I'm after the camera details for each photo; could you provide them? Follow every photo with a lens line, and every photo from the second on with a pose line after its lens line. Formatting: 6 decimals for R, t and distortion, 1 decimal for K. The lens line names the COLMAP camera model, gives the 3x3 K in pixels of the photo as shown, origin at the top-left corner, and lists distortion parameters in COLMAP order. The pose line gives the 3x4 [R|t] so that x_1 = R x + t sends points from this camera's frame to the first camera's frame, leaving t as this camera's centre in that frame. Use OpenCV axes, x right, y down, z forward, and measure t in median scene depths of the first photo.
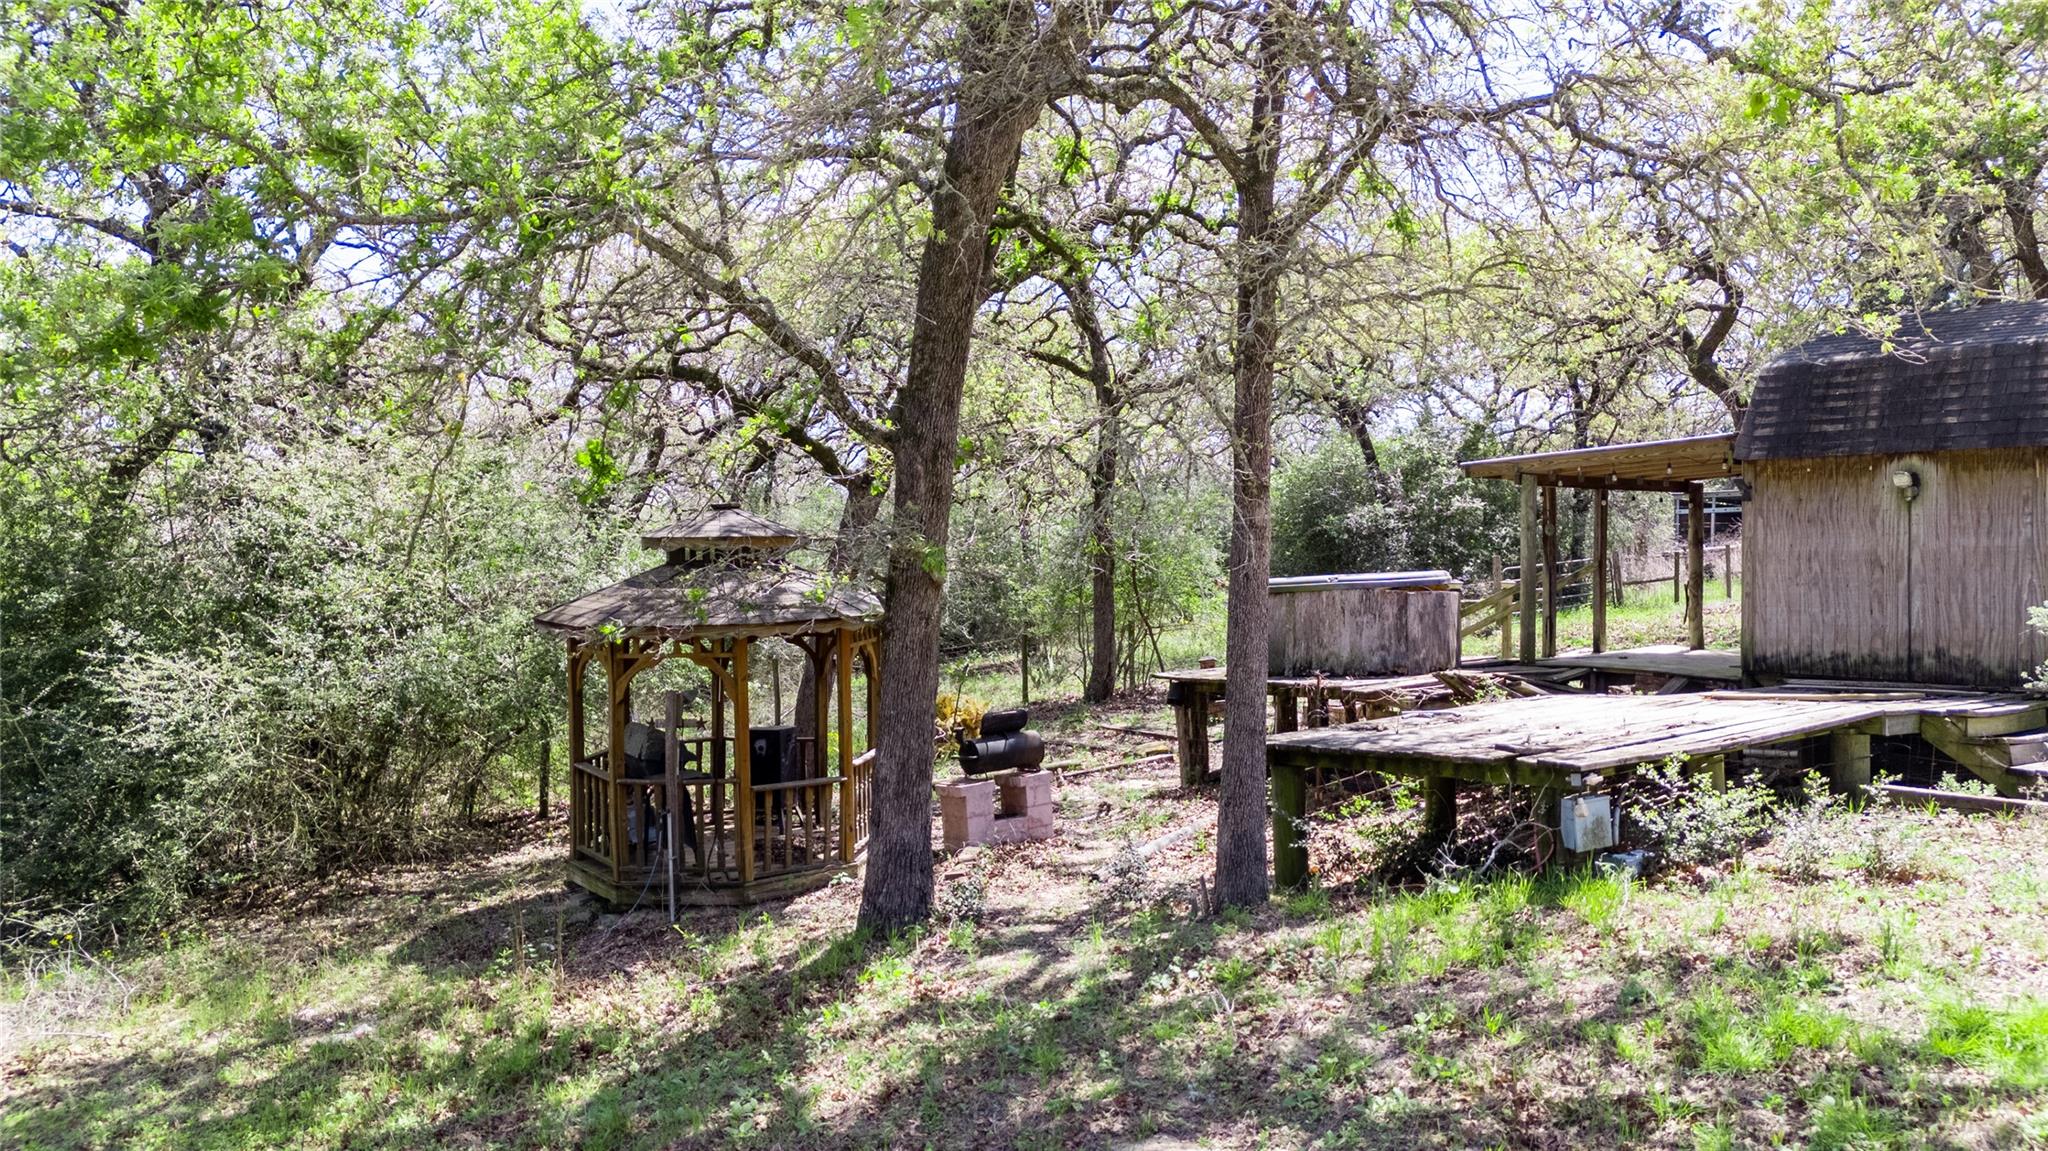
lens RADIAL K [[1485.7, 0, 1024.0], [0, 1485.7, 575.5], [0, 0, 1]] dist [0.088884, -0.091855]
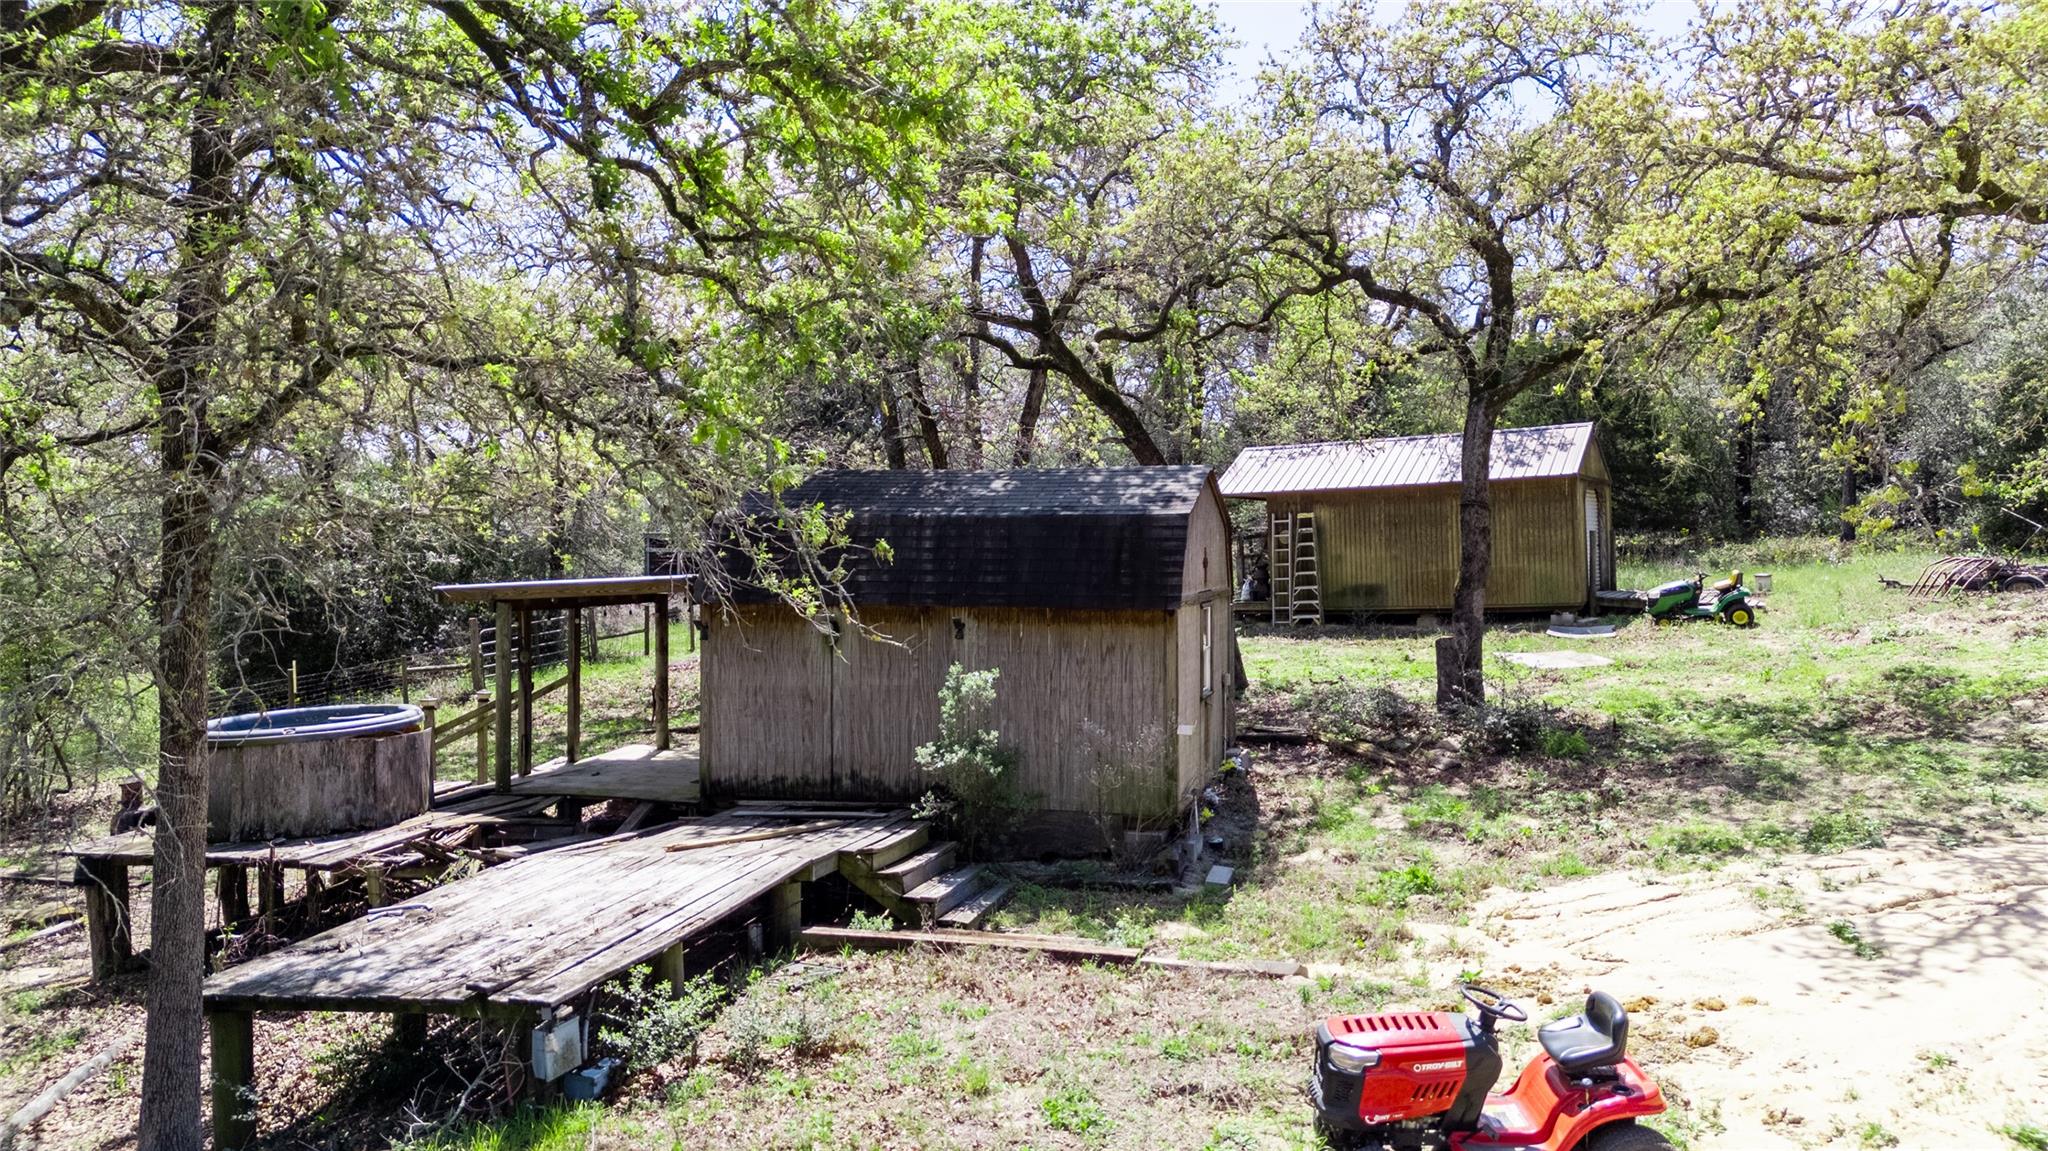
lens RADIAL K [[1515.4, 0, 1024.0], [0, 1515.4, 575.5], [0, 0, 1]] dist [0.011400, 0.000502]
pose [[0.795110, -0.007169, 0.606423, 0.004302], [0.002435, 0.999960, 0.008629, -0.128596], [-0.606460, -0.005384, 0.795096, -0.003391]]
